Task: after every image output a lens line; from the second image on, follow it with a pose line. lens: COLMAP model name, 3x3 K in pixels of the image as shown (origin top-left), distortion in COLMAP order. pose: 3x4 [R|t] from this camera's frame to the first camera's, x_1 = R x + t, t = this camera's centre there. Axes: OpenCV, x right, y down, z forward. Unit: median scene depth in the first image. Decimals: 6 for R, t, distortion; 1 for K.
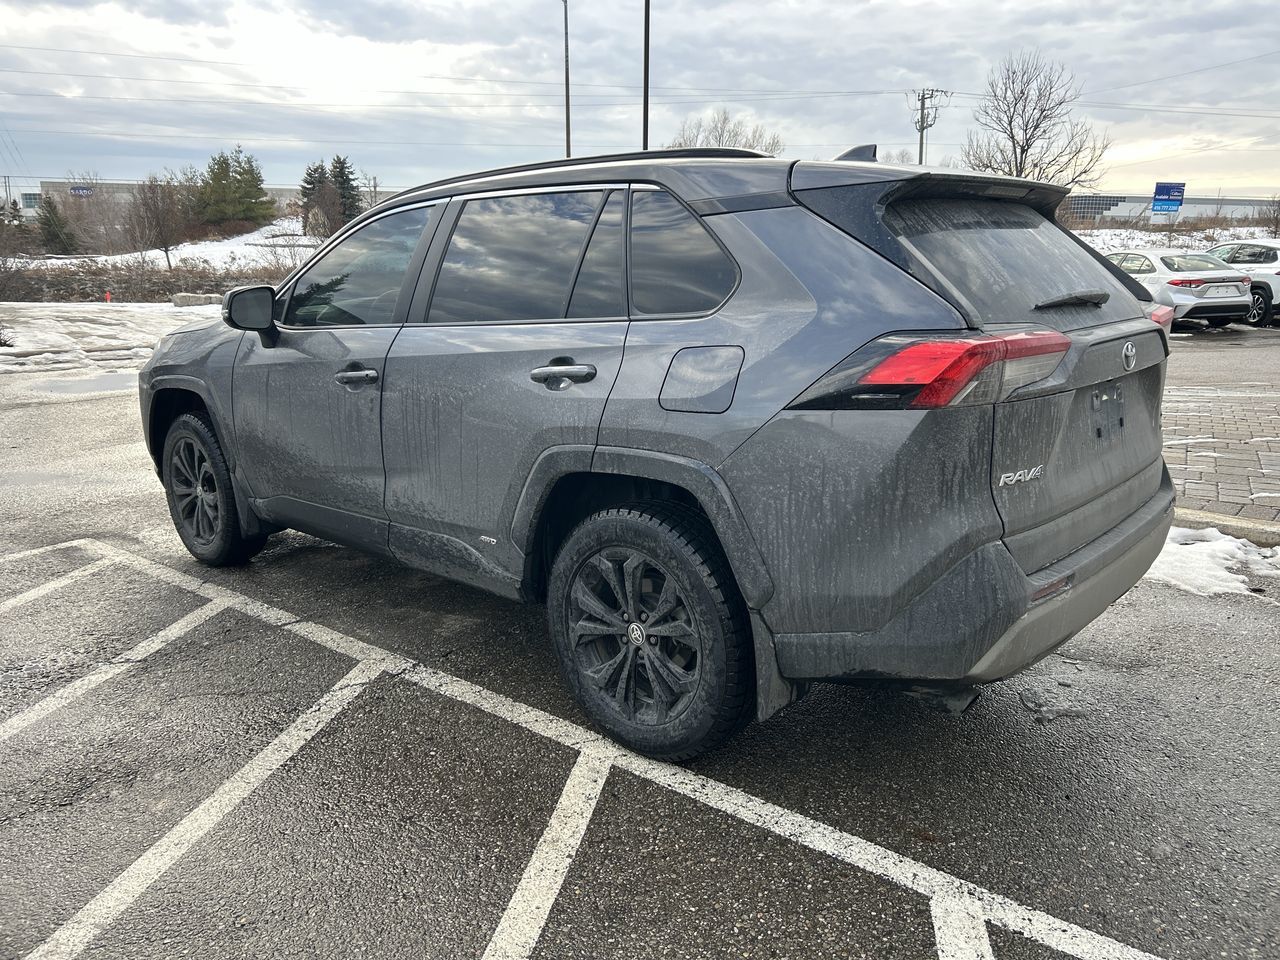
lens RADIAL K [[963.3, 0, 630.8], [0, 963.3, 479.1], [0, 0, 1]] dist [0.050365, -0.057265]
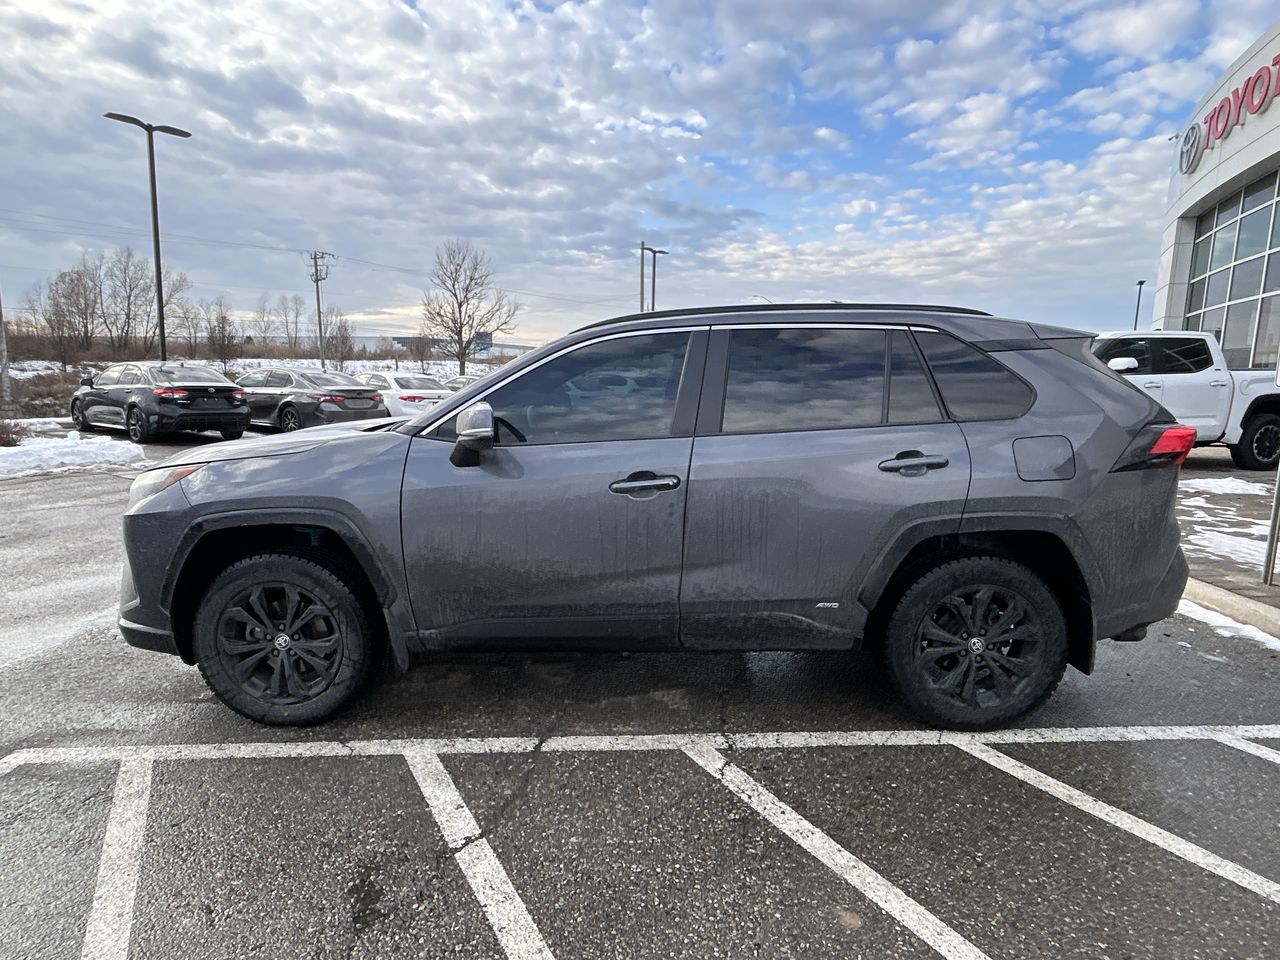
lens RADIAL K [[720.9, 0, 642.8], [0, 720.9, 493.6], [0, 0, 1]] dist [-0.002097, -0.000190]
pose [[0.746408, -0.093540, 0.658882, -0.995226], [0.137120, 0.990445, -0.014724, -0.104721], [-0.651209, 0.101336, 0.752102, 0.496733]]
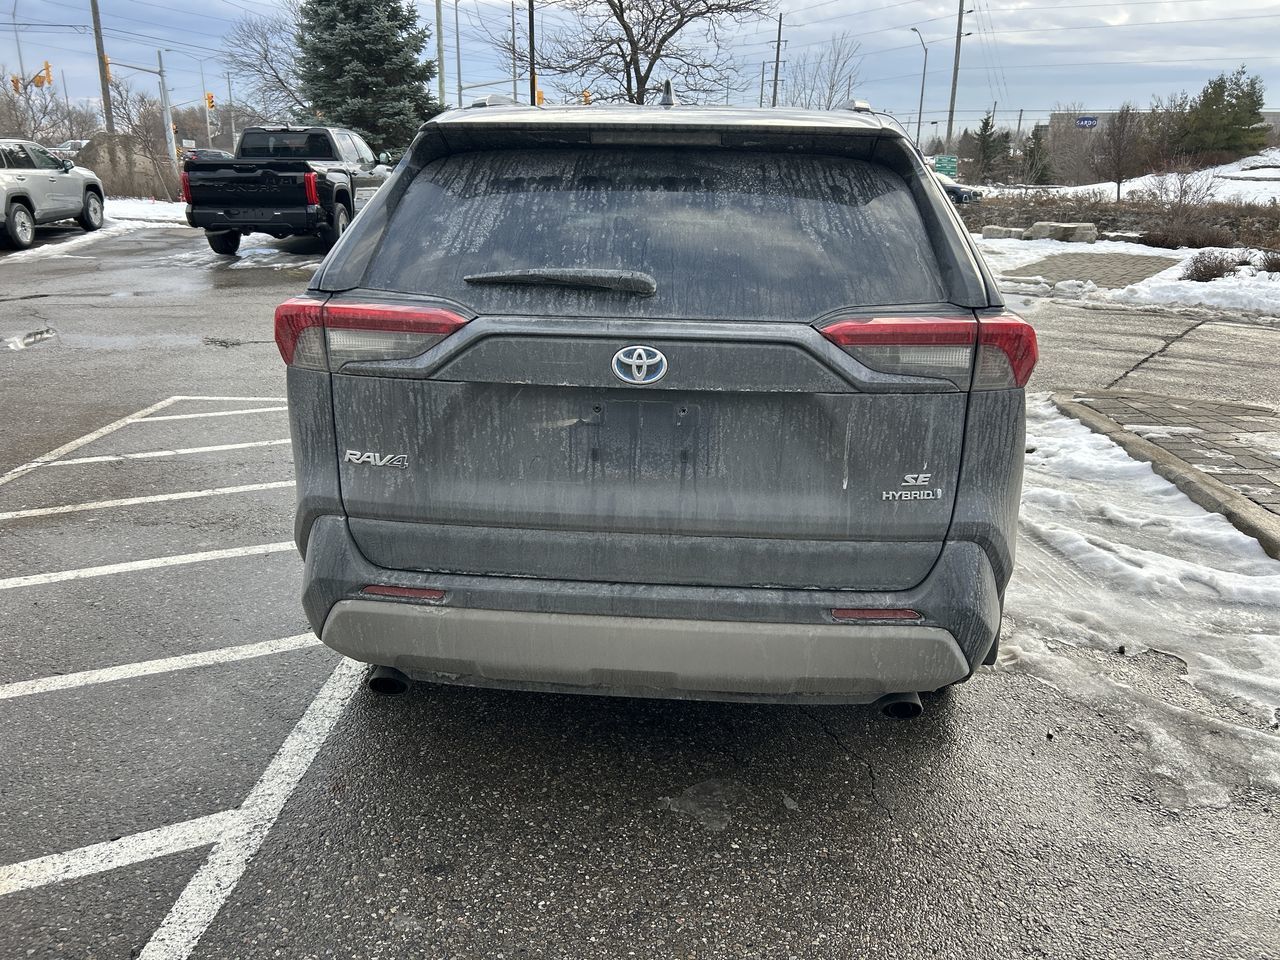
lens RADIAL K [[963.3, 0, 643.9], [0, 963.3, 480.1], [0, 0, 1]] dist [0.050365, -0.057265]
pose [[0.611276, 0.253783, -0.749624, 1.009624], [-0.202784, 0.965796, 0.161609, -0.148530], [0.764997, 0.053224, 0.641830, 0.486003]]
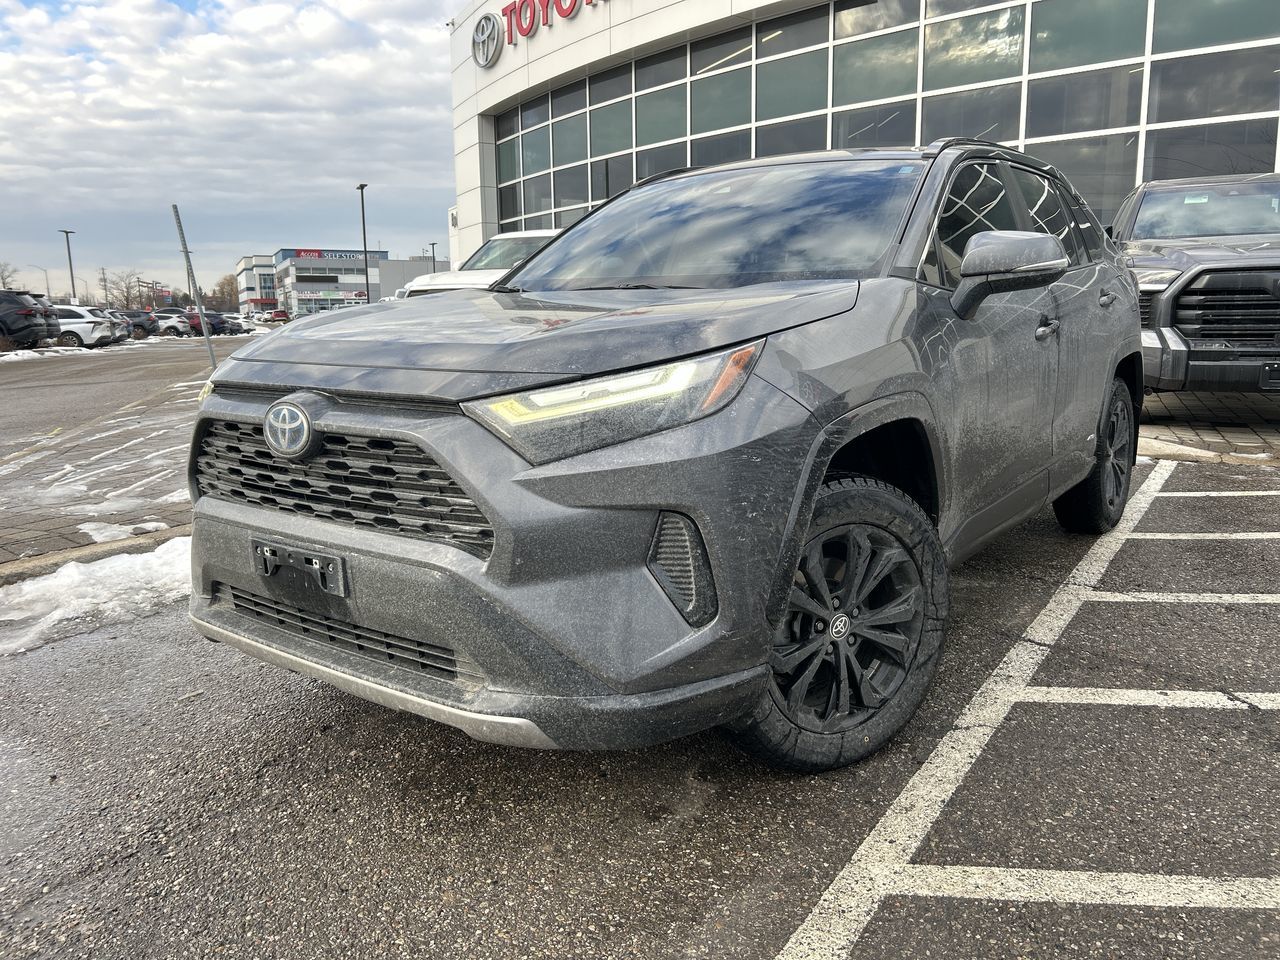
lens RADIAL K [[963.3, 0, 645.3], [0, 963.3, 487.6], [0, 0, 1]] dist [0.050365, -0.057265]
pose [[-0.098097, -0.179437, 0.978866, -1.507022], [0.249924, 0.947646, 0.198760, -0.305257], [-0.963283, 0.264140, -0.048115, 1.813277]]
